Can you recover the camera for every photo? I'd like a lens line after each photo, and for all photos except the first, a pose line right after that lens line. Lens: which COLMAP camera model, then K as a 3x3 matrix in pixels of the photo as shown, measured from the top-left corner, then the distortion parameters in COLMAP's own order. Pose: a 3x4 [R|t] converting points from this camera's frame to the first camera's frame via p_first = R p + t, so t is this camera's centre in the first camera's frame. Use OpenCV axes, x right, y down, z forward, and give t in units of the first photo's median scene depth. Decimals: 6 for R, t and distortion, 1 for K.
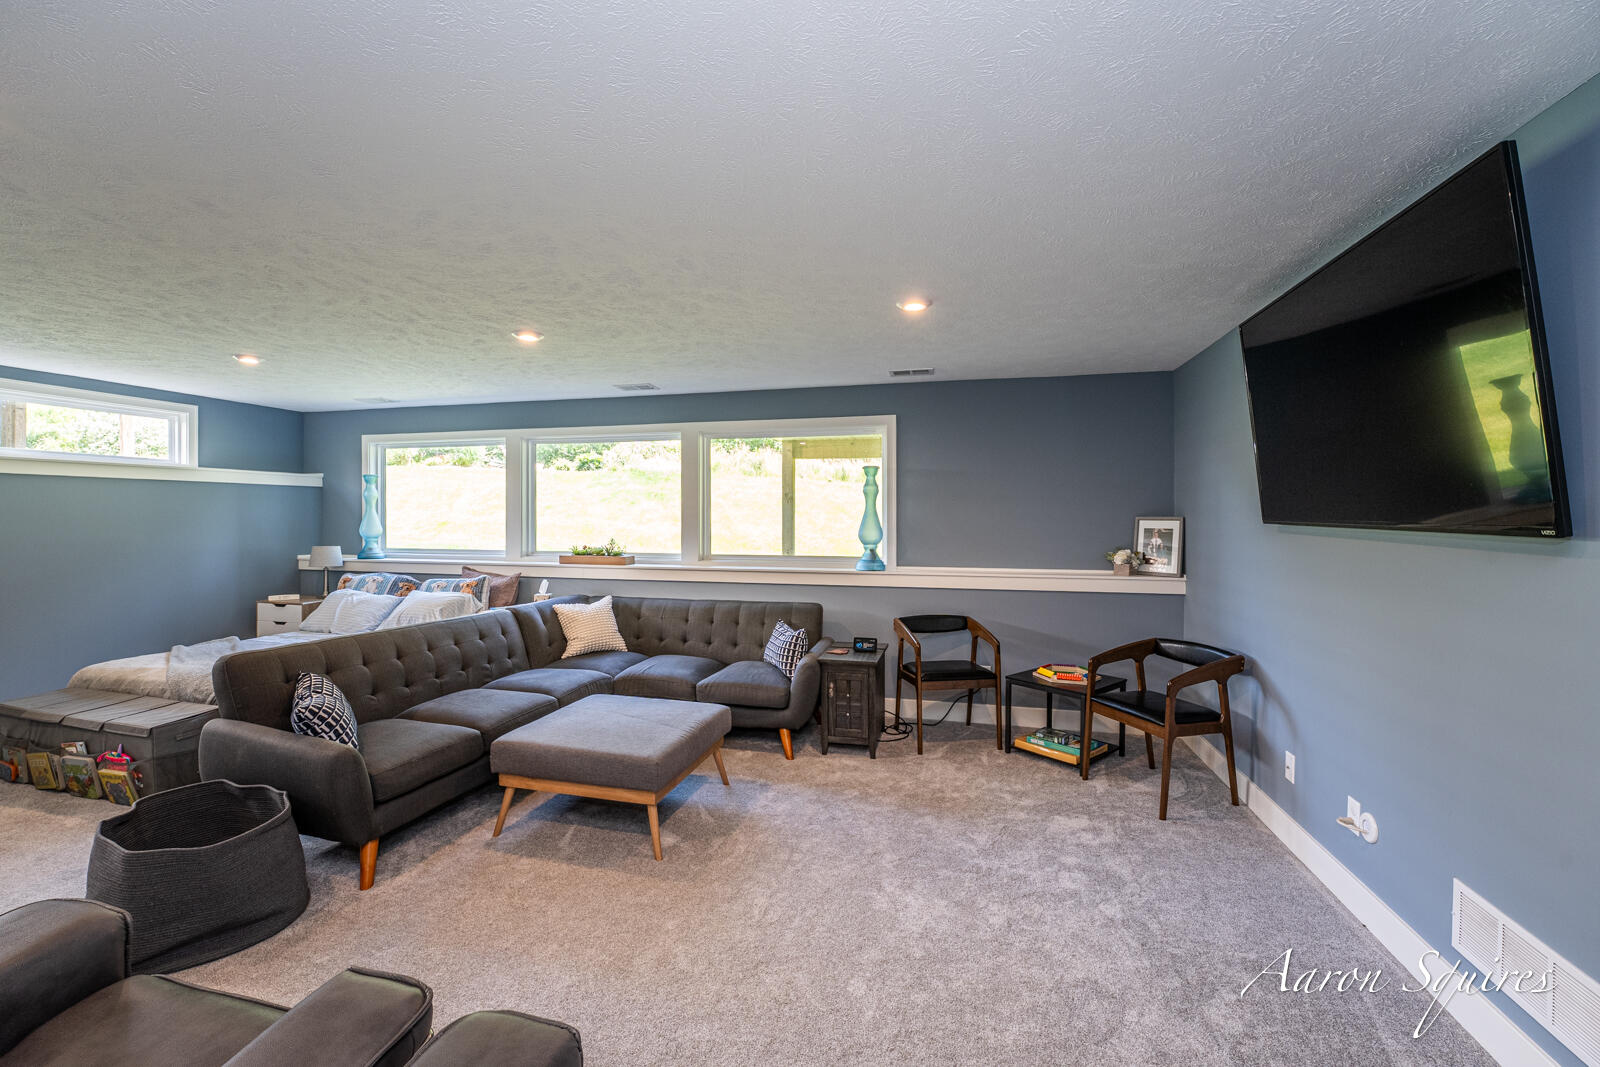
lens RADIAL K [[666.7, 0, 790.2], [0, 666.7, 514.9], [0, 0, 1]] dist [-0.018904, 0.000393]
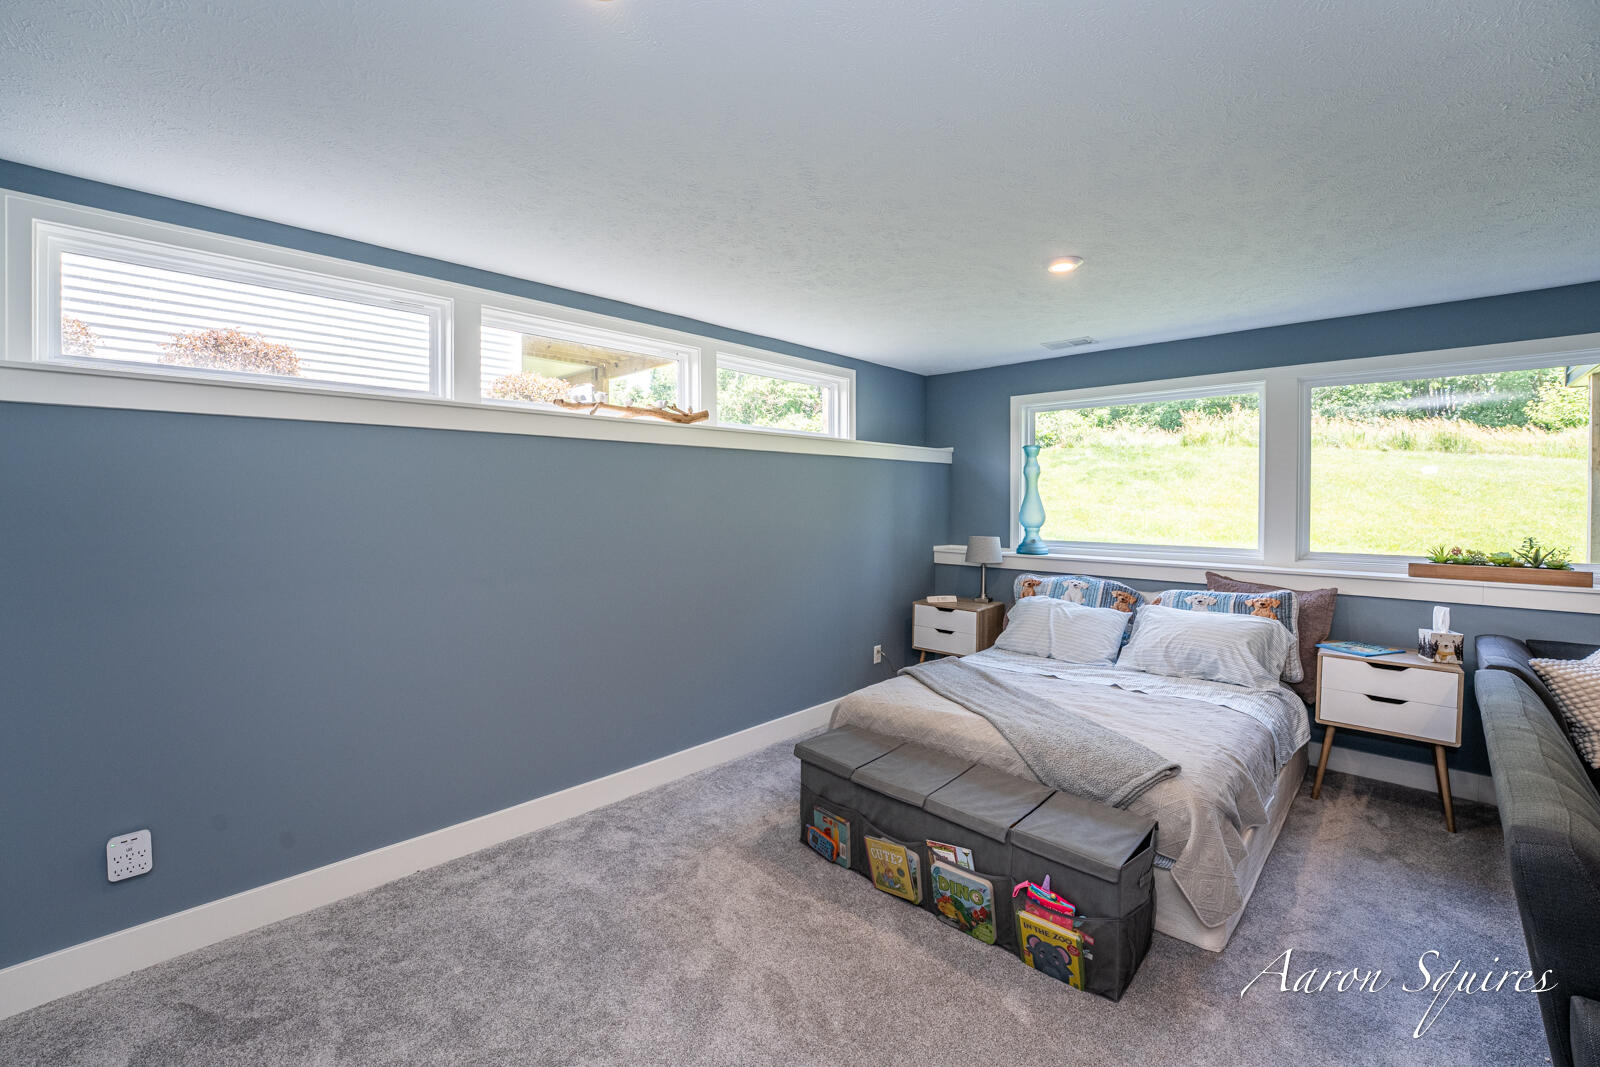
lens RADIAL K [[656.3, 0, 792.7], [0, 656.3, 509.8], [0, 0, 1]] dist [-0.023641, 0.000092]
pose [[0.870161, 0.006964, -0.492719, -0.559418], [0.000709, 0.999881, 0.015384, 0.003074], [0.492767, -0.013736, 0.870053, 0.219372]]
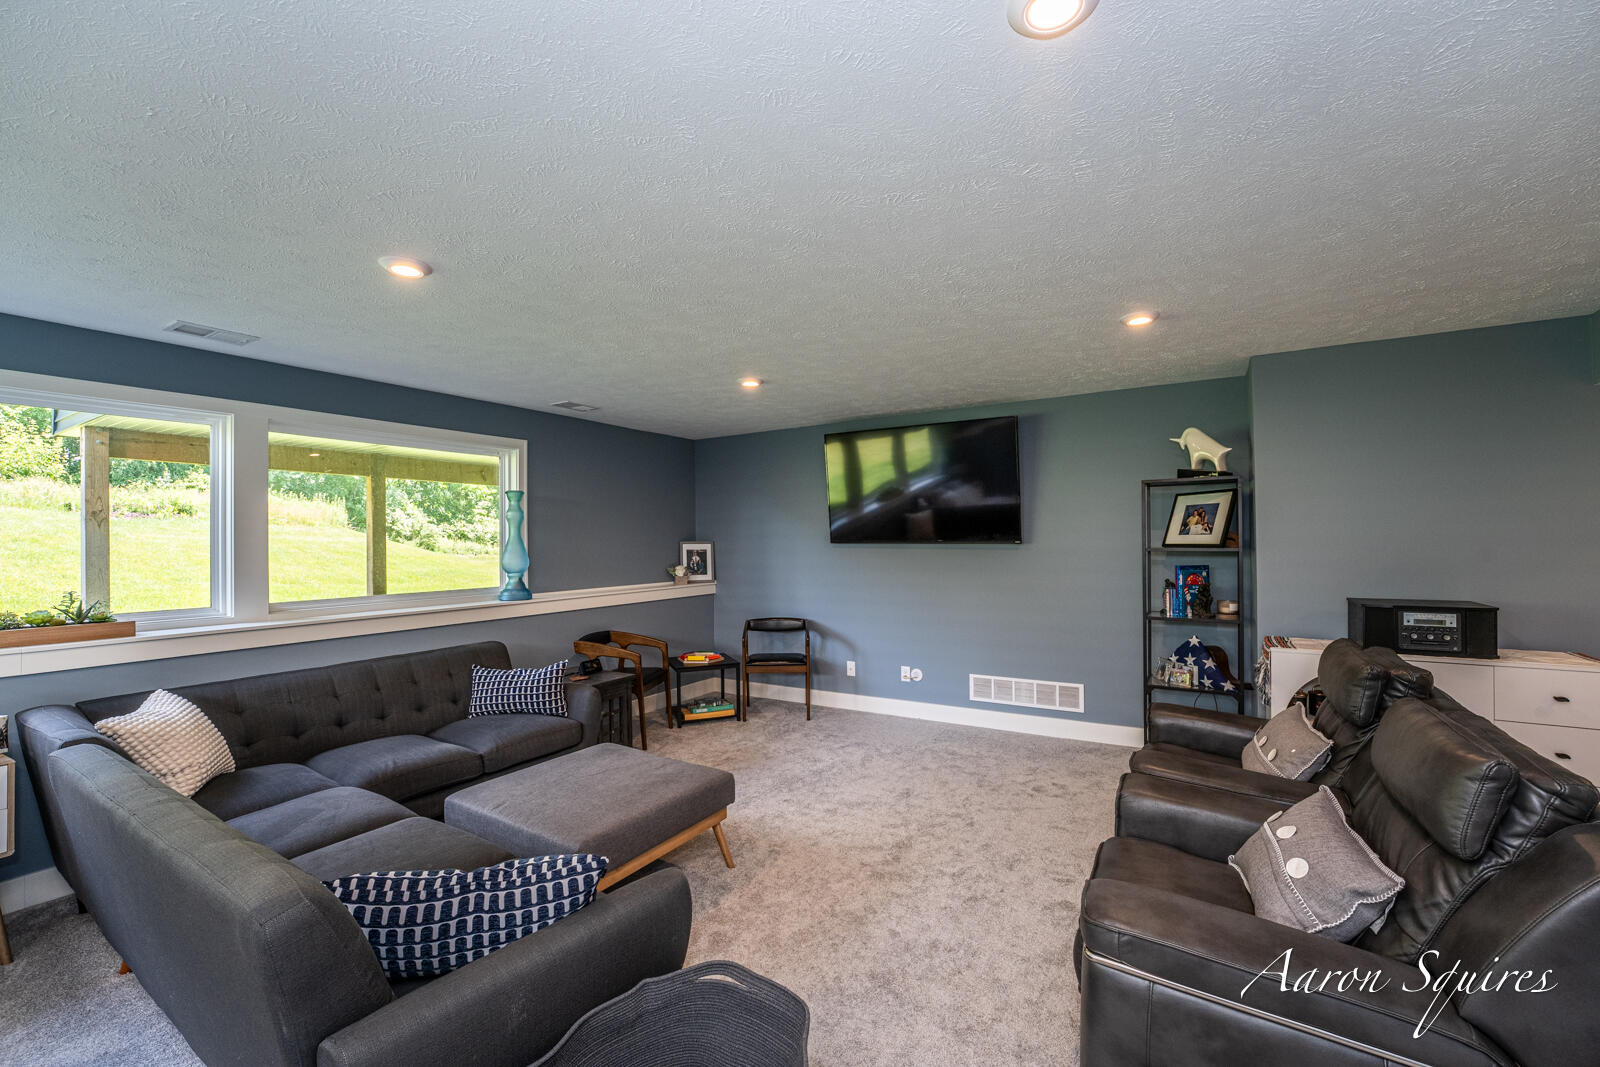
lens RADIAL K [[651.4, 0, 806.8], [0, 651.4, 537.9], [0, 0, 1]] dist [-0.022365, 0.000207]
pose [[0.287539, -0.000568, 0.957769, -0.588314], [0.012900, 0.999911, -0.003280, 0.002601], [-0.957682, 0.013298, 0.287521, 0.304171]]
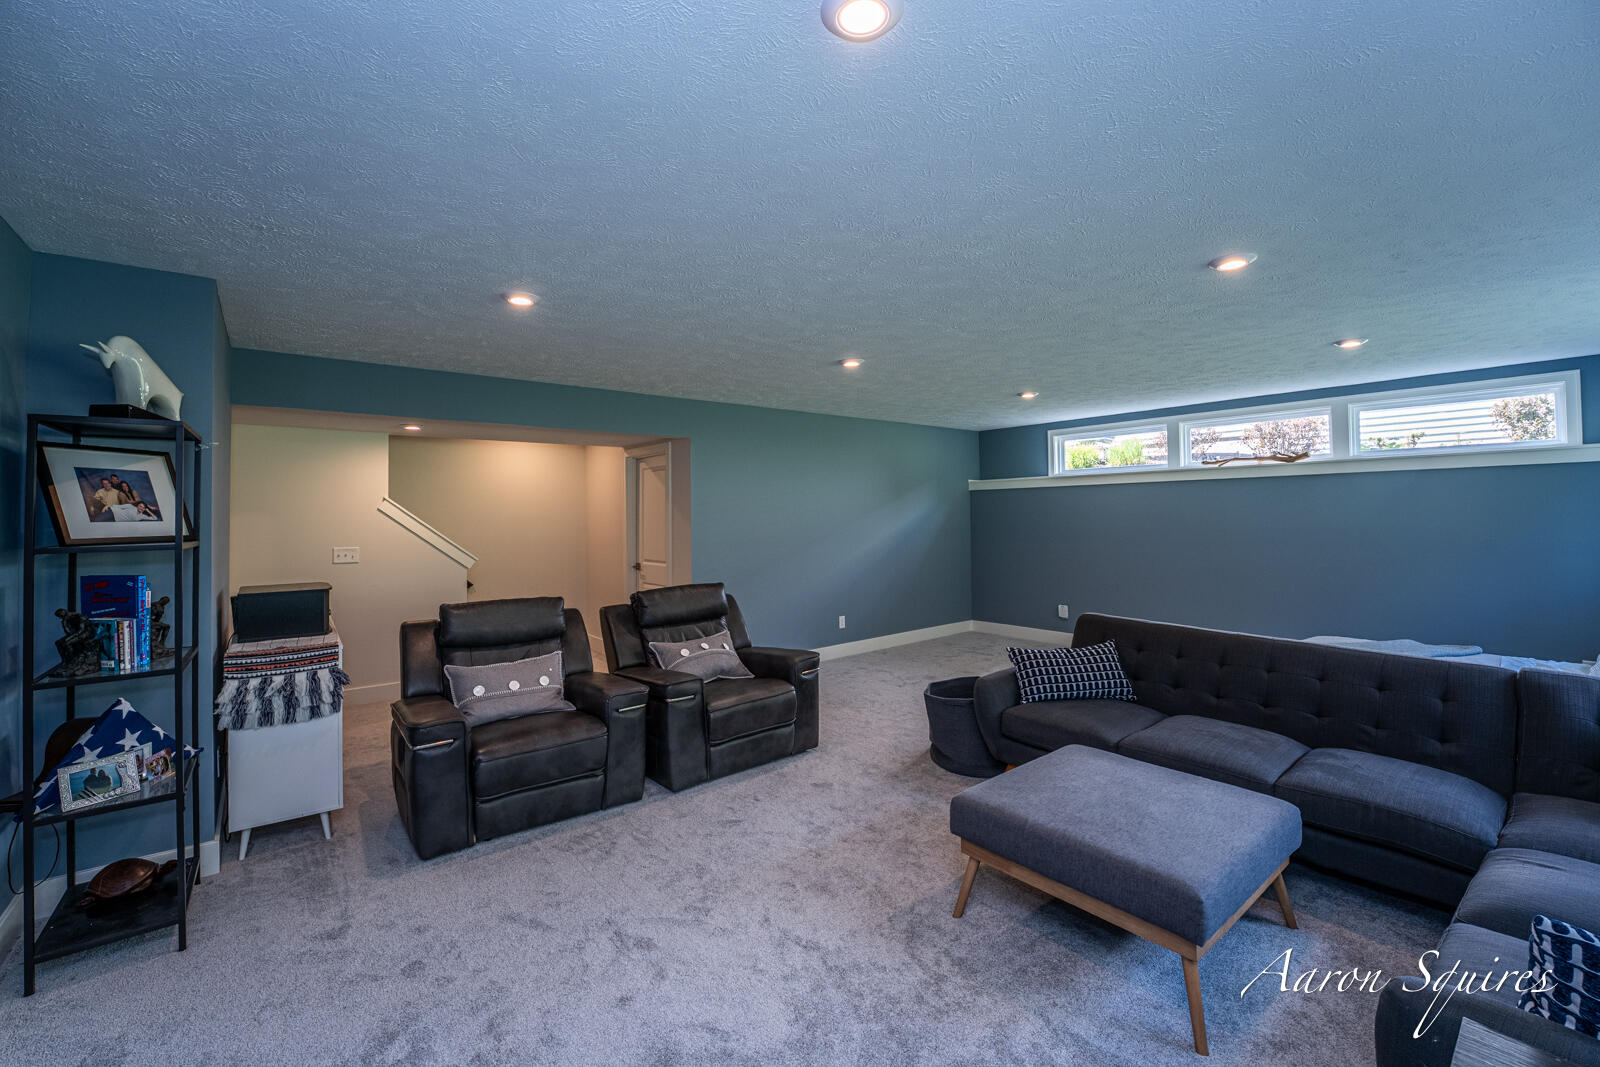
lens RADIAL K [[656.7, 0, 804.4], [0, 656.7, 528.1], [0, 0, 1]] dist [-0.023418, 0.000414]
pose [[-0.590787, 0.022310, -0.806519, 0.311679], [0.013329, 0.999751, 0.017892, 0.004930], [0.806718, -0.000179, -0.590937, 0.702948]]
